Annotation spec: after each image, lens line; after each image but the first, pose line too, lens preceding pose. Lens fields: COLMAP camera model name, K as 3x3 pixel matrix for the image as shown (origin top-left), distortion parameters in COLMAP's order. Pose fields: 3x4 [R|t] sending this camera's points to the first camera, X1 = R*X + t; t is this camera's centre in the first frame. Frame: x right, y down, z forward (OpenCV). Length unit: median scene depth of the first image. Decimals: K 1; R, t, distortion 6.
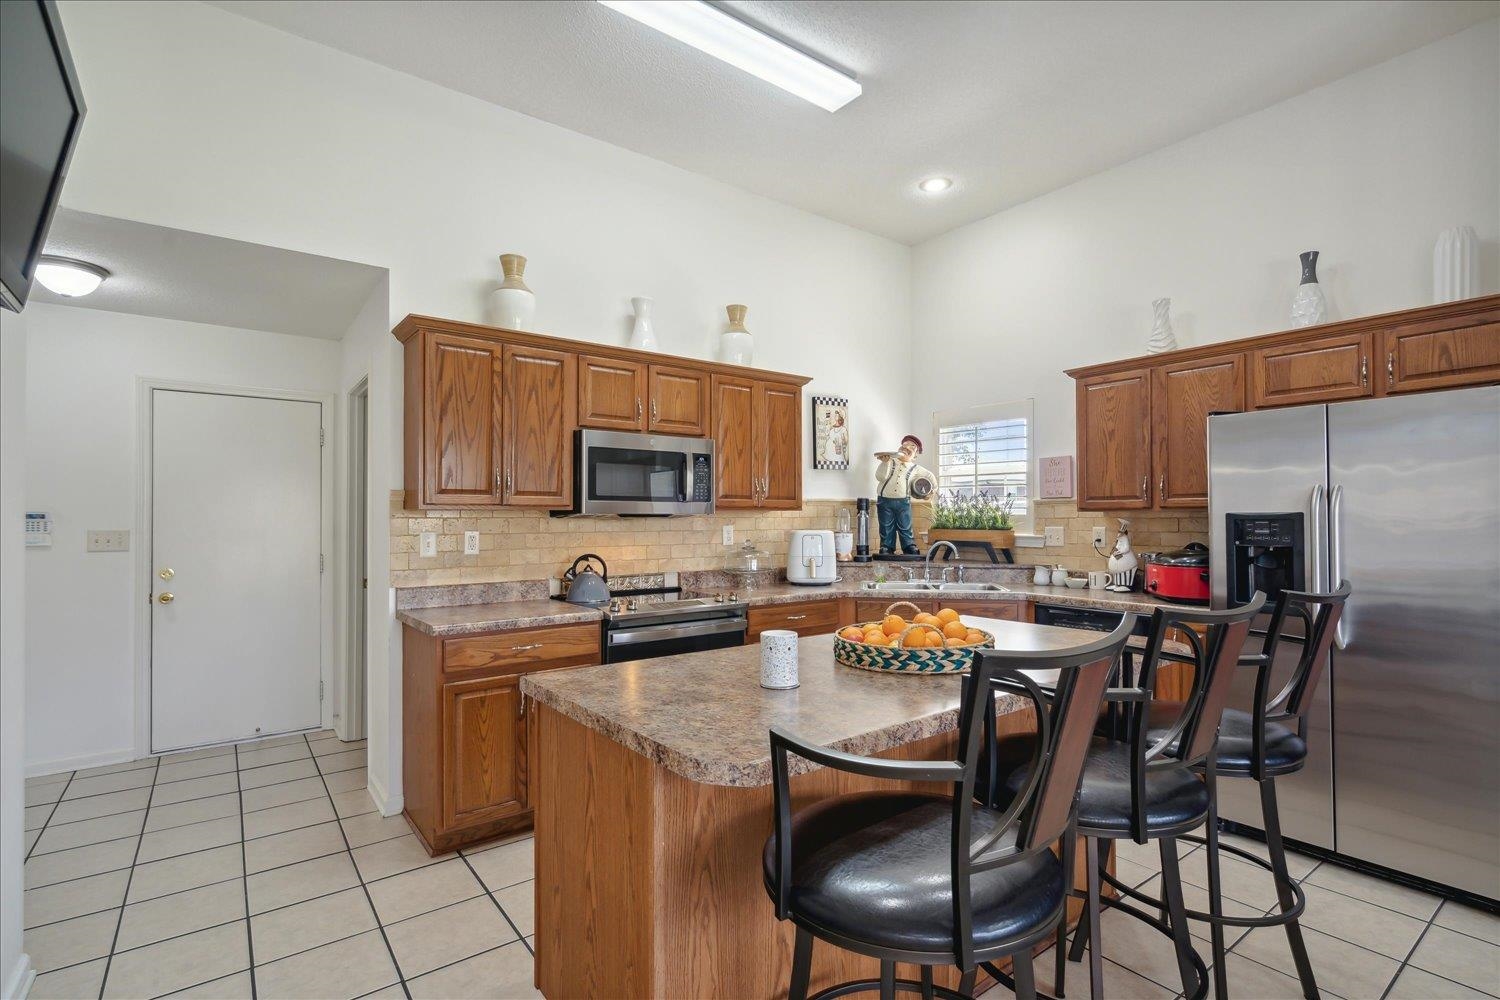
lens RADIAL K [[721.5, 0, 753.2], [0, 721.5, 503.5], [0, 0, 1]] dist [-0.003392, 0.000281]
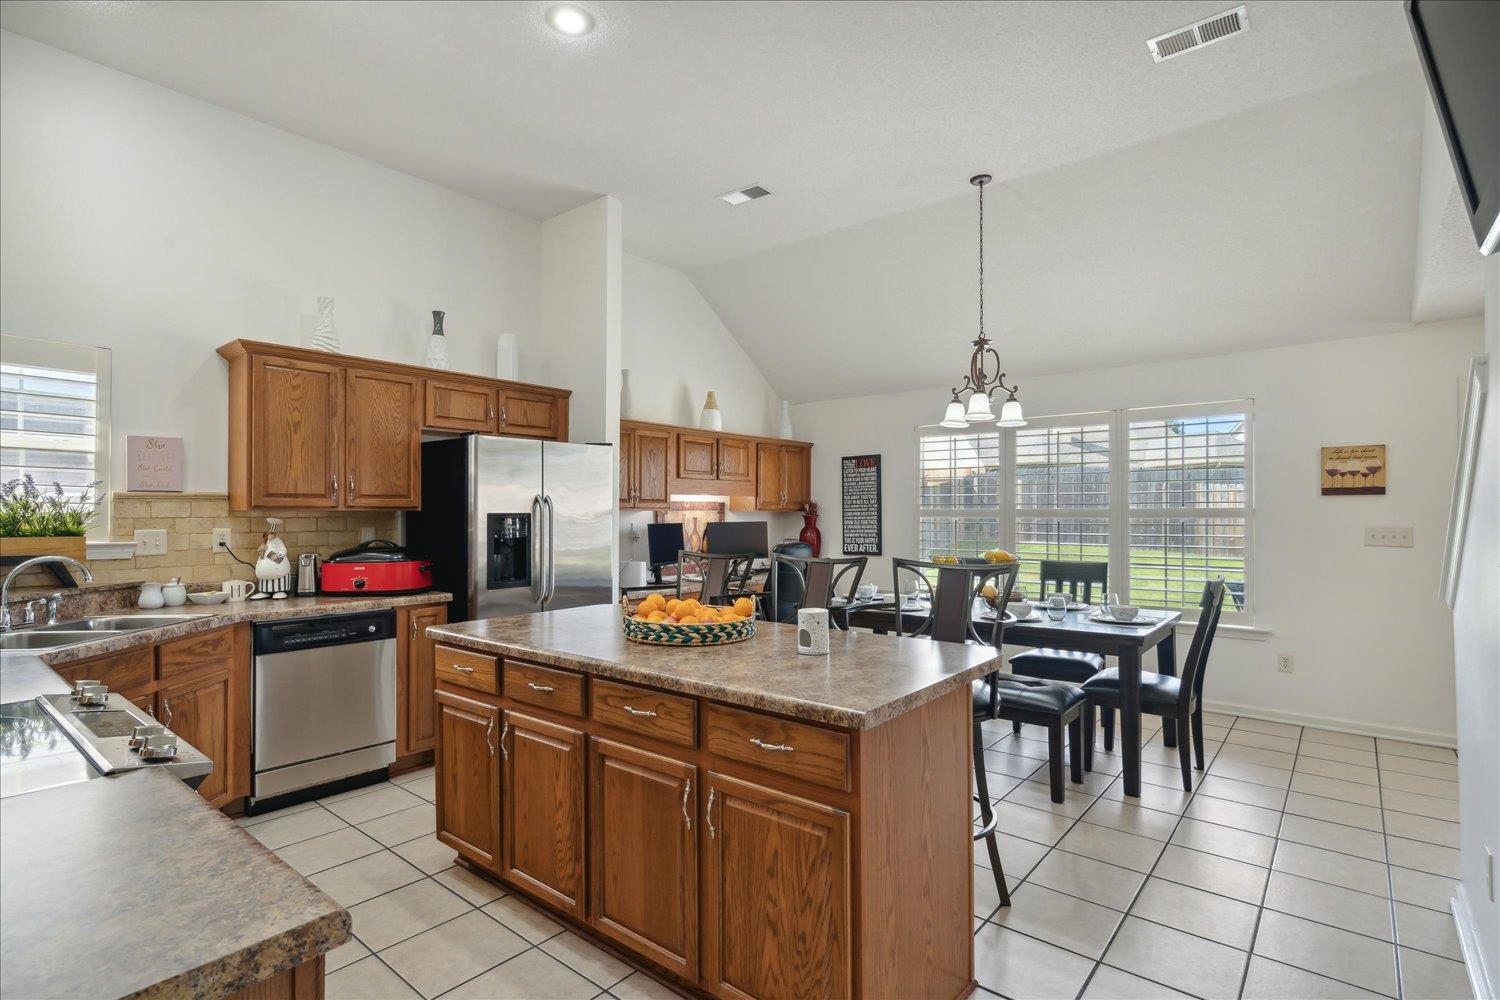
lens RADIAL K [[724.5, 0, 752.8], [0, 724.5, 505.0], [0, 0, 1]] dist [0.000658, -0.000065]
pose [[-0.225501, 0.016778, 0.974098, -0.456954], [-0.018653, 0.999594, -0.021535, 0.011265], [-0.974064, -0.023026, -0.225097, 0.553263]]
